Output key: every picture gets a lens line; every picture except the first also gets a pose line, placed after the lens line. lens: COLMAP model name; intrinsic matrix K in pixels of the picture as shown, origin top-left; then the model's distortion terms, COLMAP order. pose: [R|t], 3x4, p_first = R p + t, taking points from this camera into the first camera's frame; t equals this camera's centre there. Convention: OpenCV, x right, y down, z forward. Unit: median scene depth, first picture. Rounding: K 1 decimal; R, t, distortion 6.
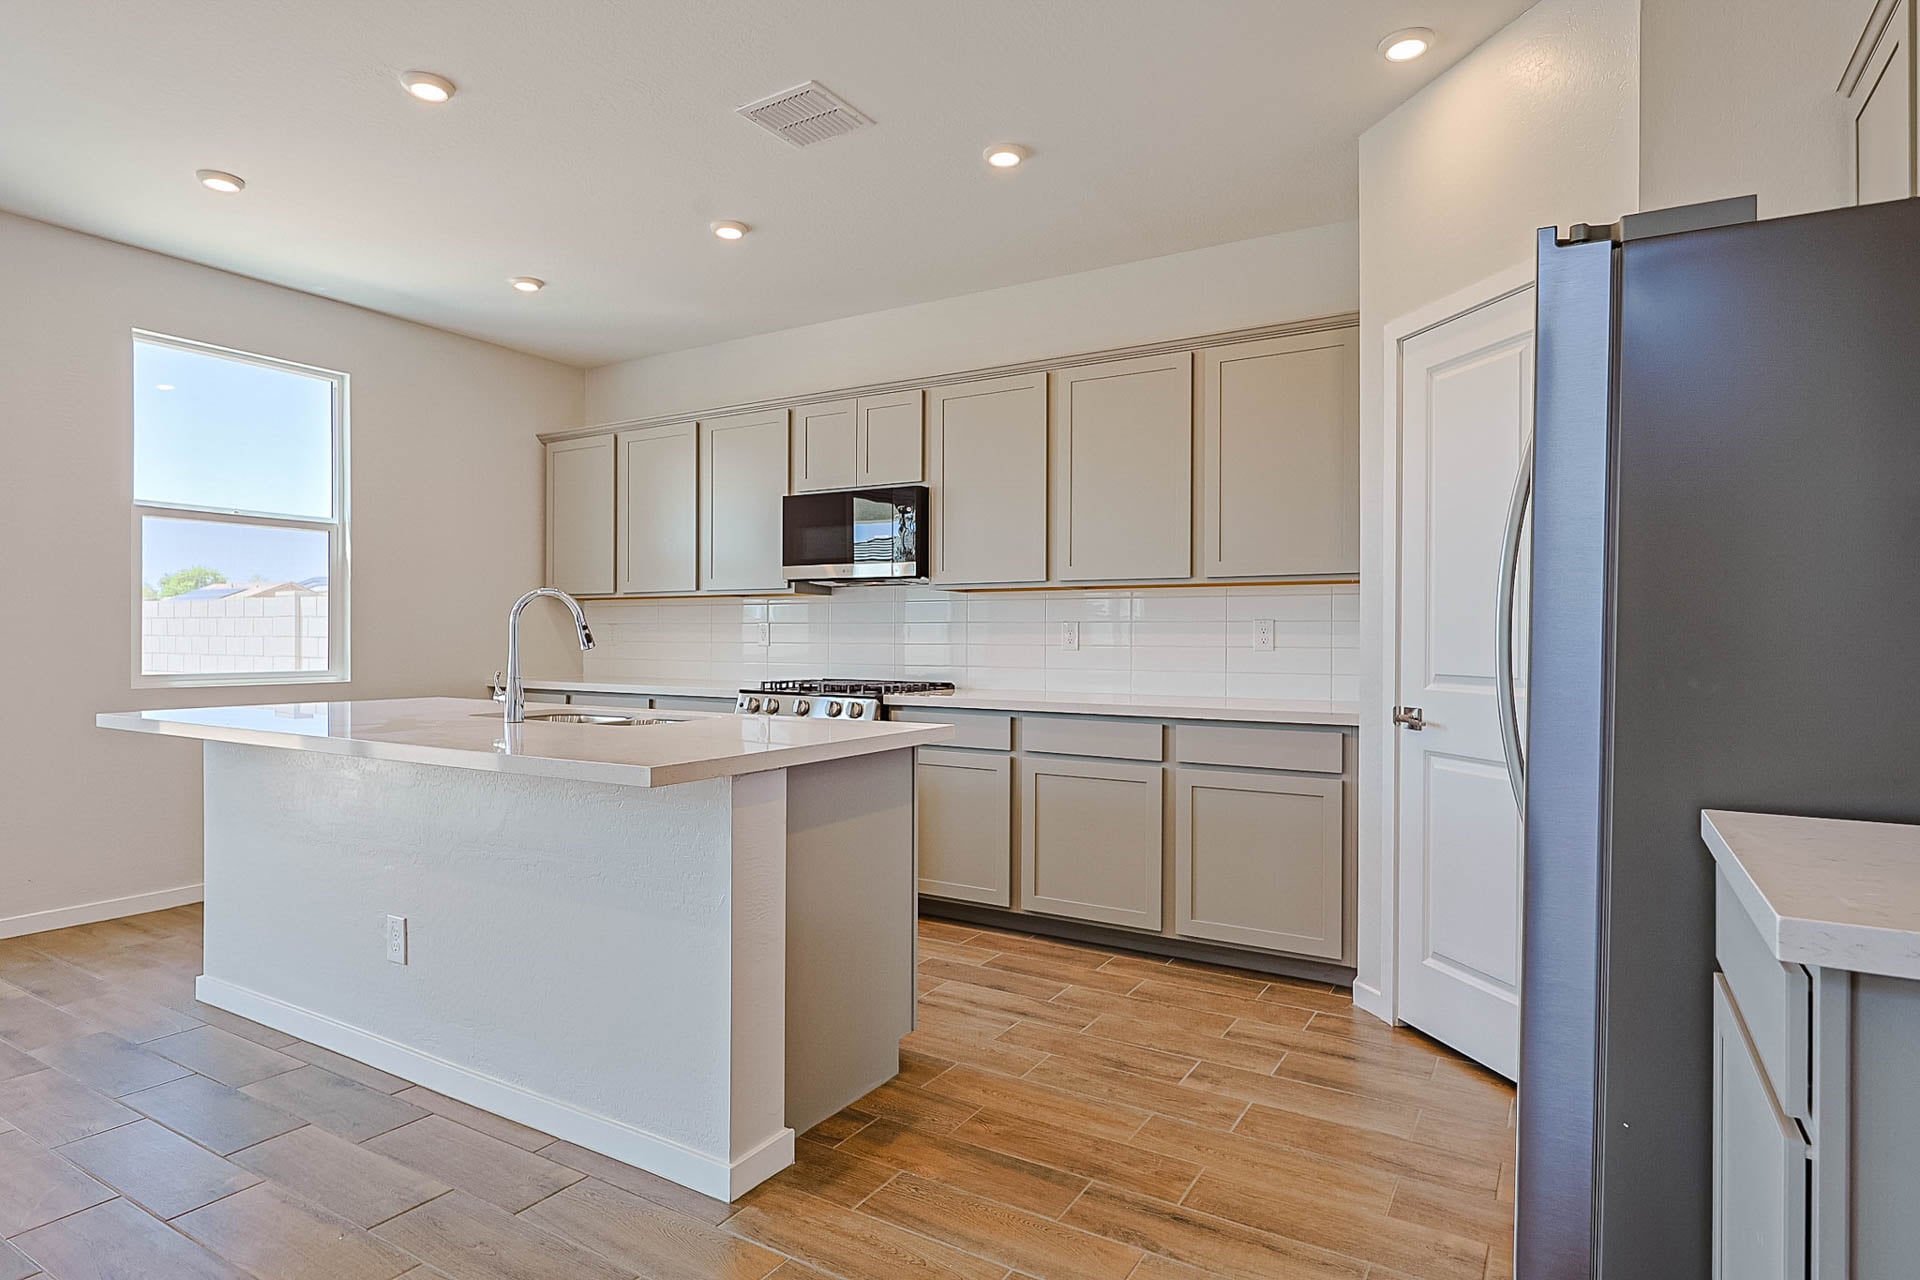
lens RADIAL K [[1037.6, 0, 956.0], [0, 1037.6, 632.9], [0, 0, 1]] dist [0.004621, 0.005376]
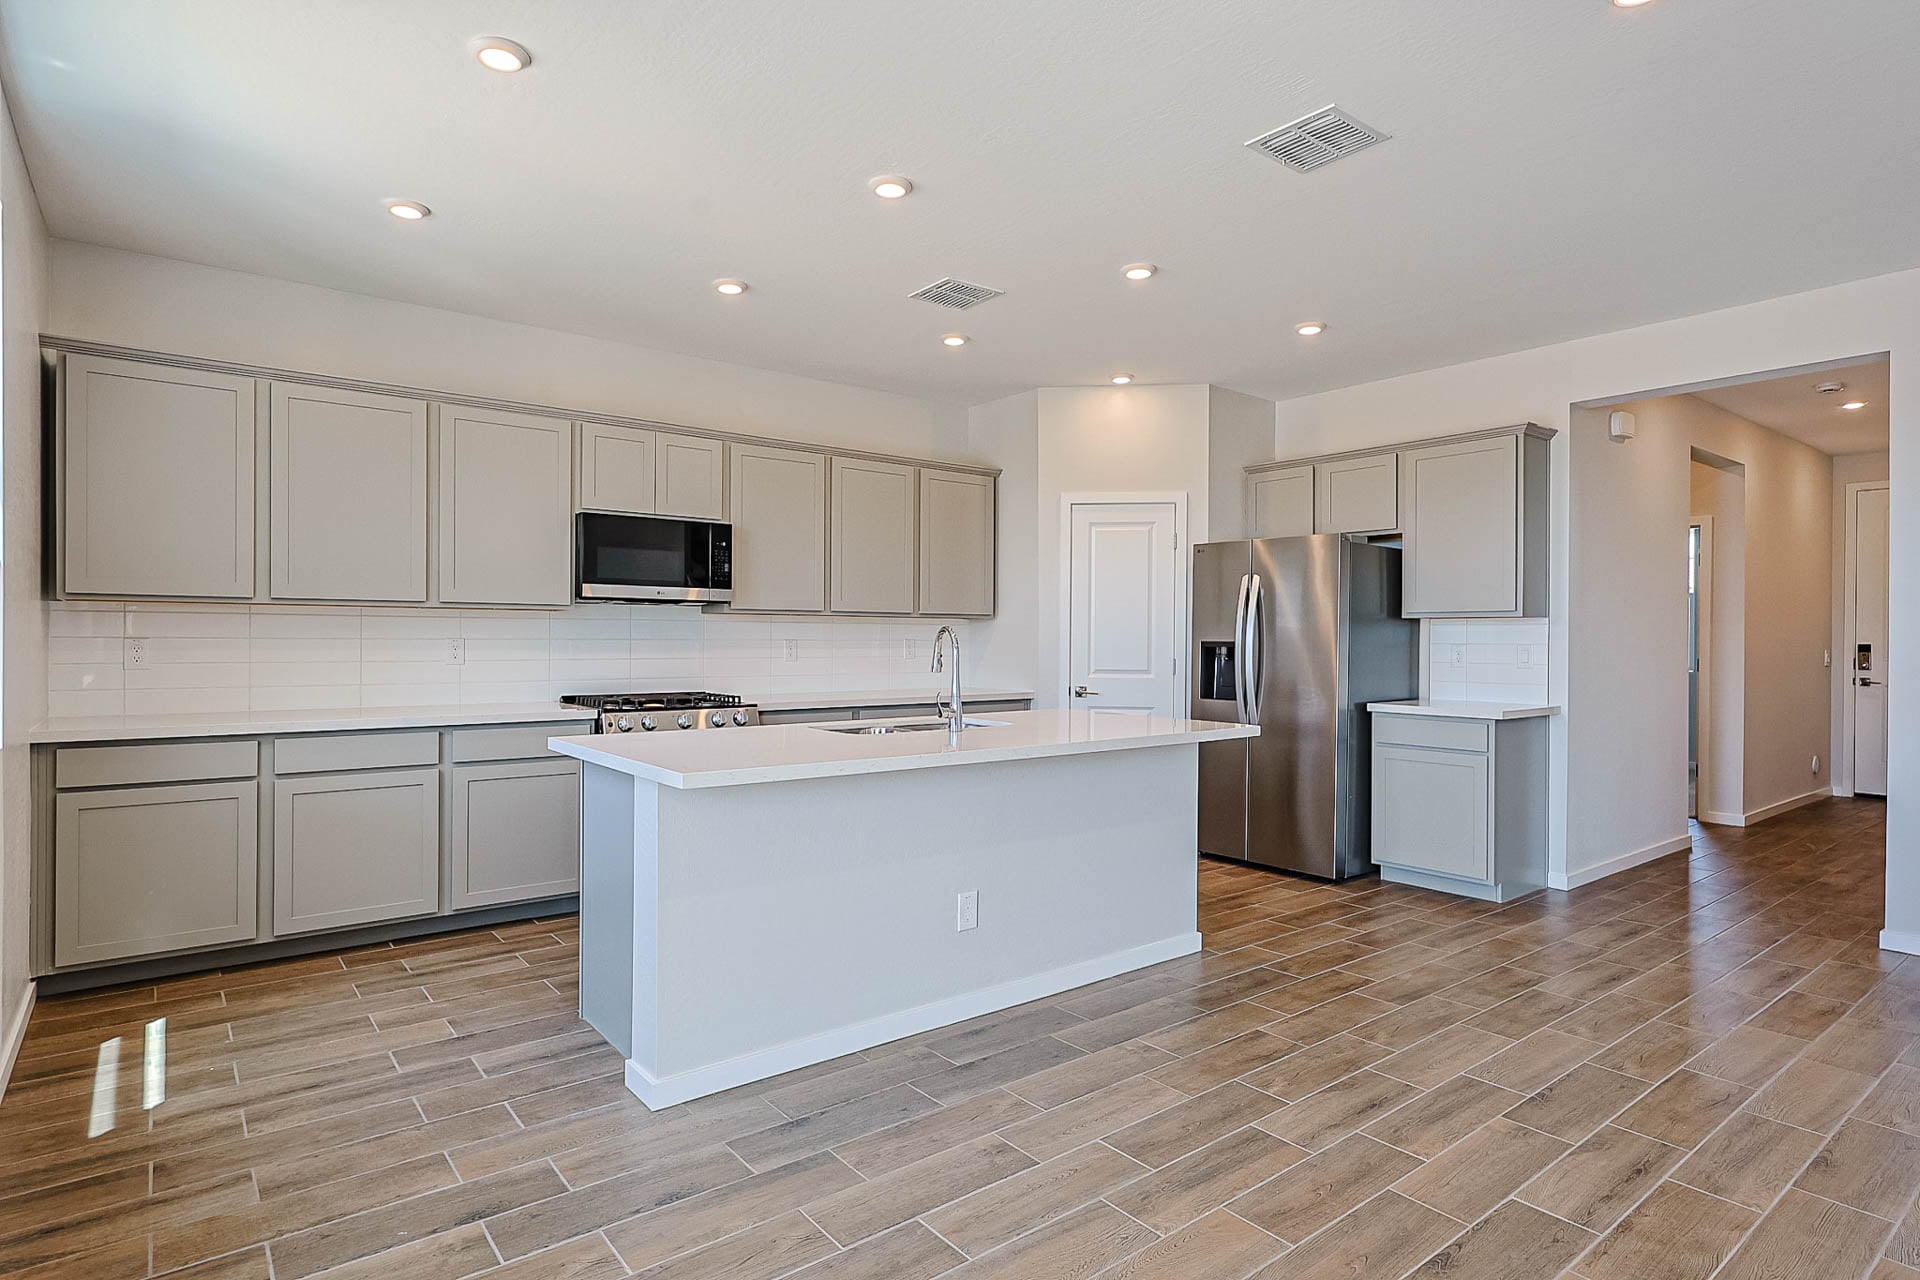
lens RADIAL K [[999.8, 0, 949.7], [0, 999.8, 643.9], [0, 0, 1]] dist [0.001784, 0.000120]
pose [[0.356022, -0.009009, 0.934434, -1.067170], [-0.009459, 0.999868, 0.013244, -0.025755], [-0.934430, -0.013554, 0.355890, 0.386862]]
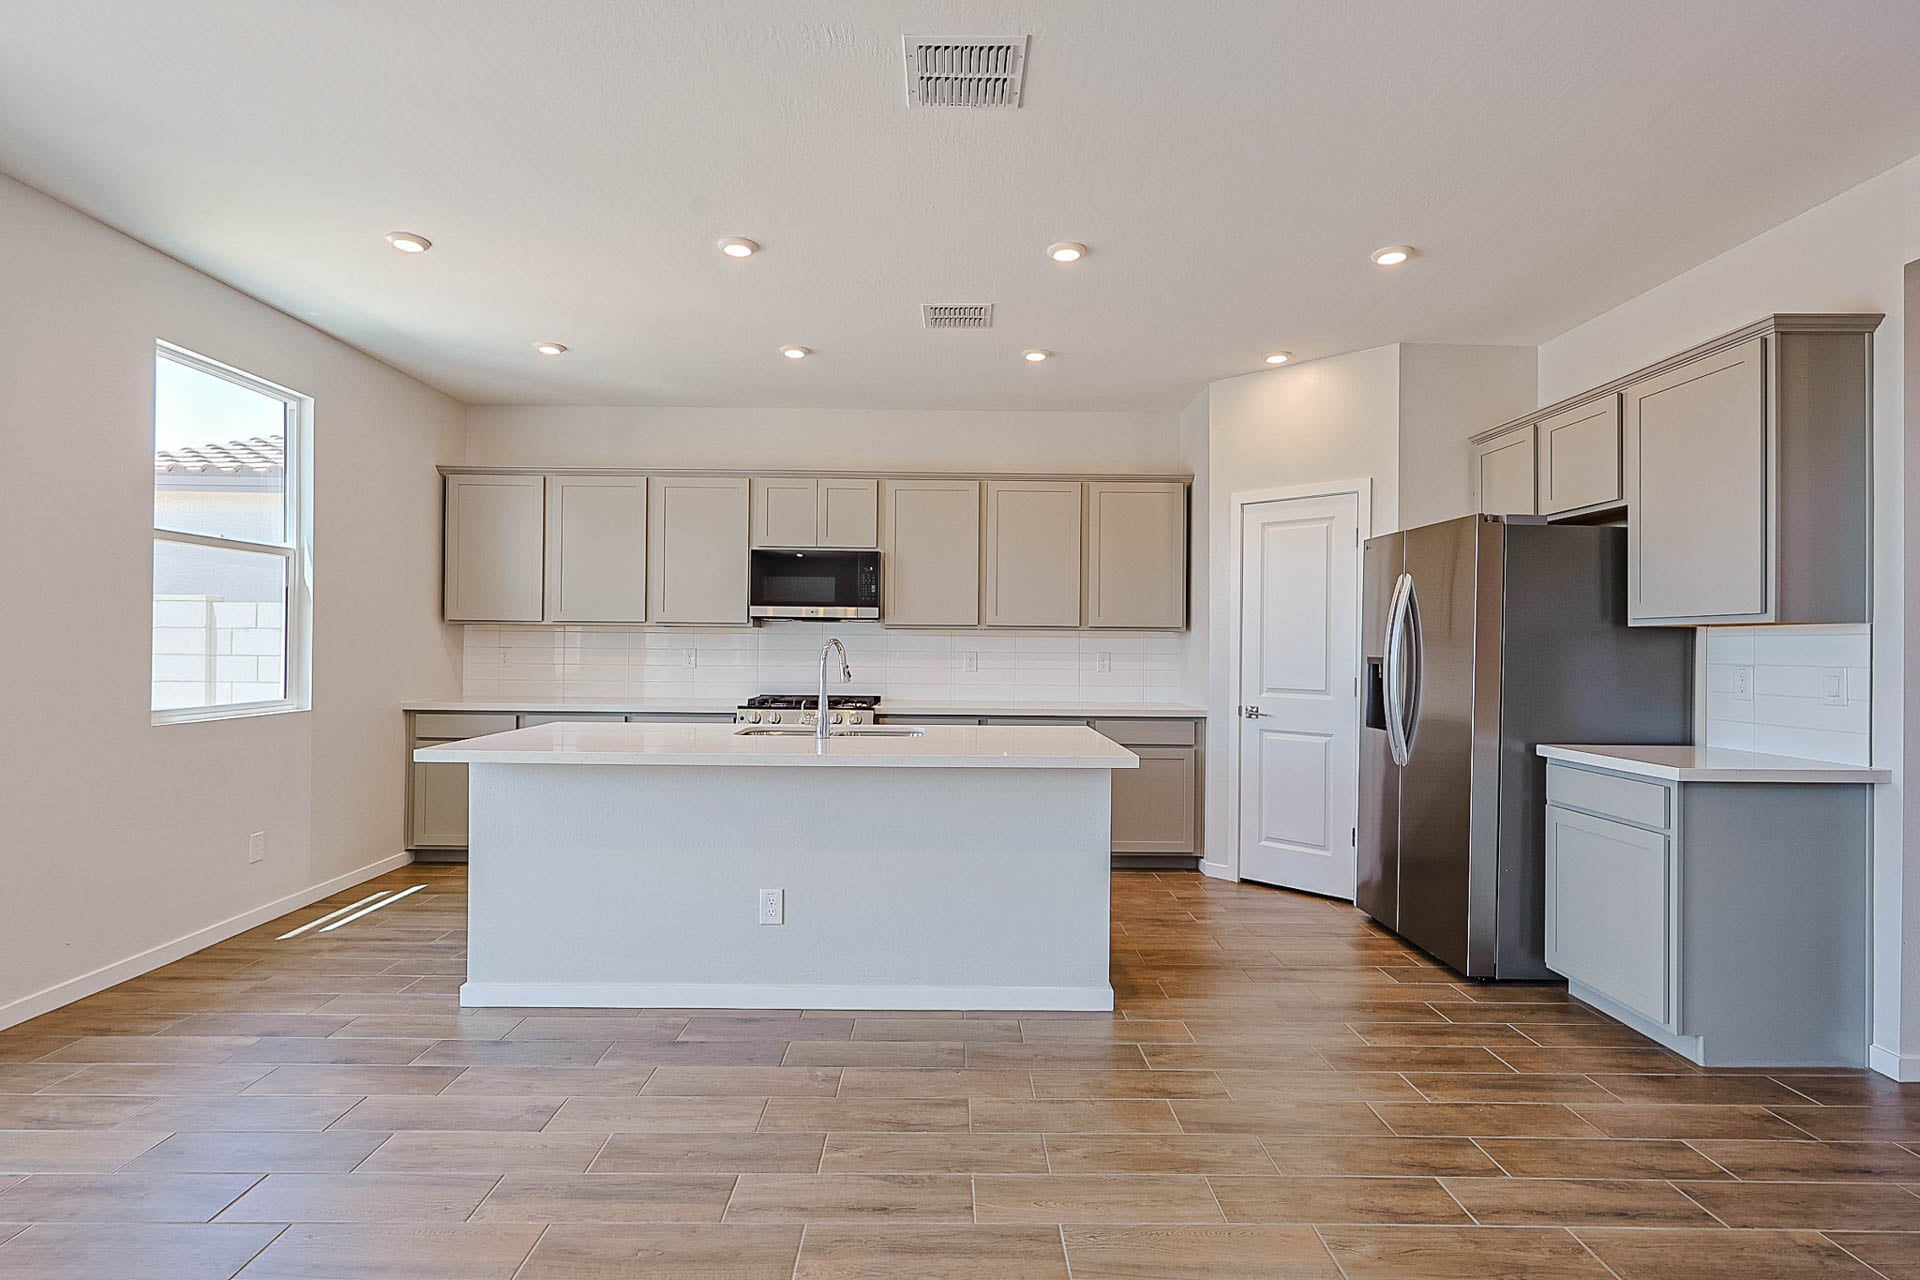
lens RADIAL K [[911.5, 0, 956.1], [0, 911.5, 640.3], [0, 0, 1]] dist [0.001399, -0.000650]
pose [[0.848868, 0.006702, 0.528562, -0.612822], [-0.008993, 0.999958, 0.001763, -0.030816], [-0.528528, -0.006249, 0.848893, -0.066106]]
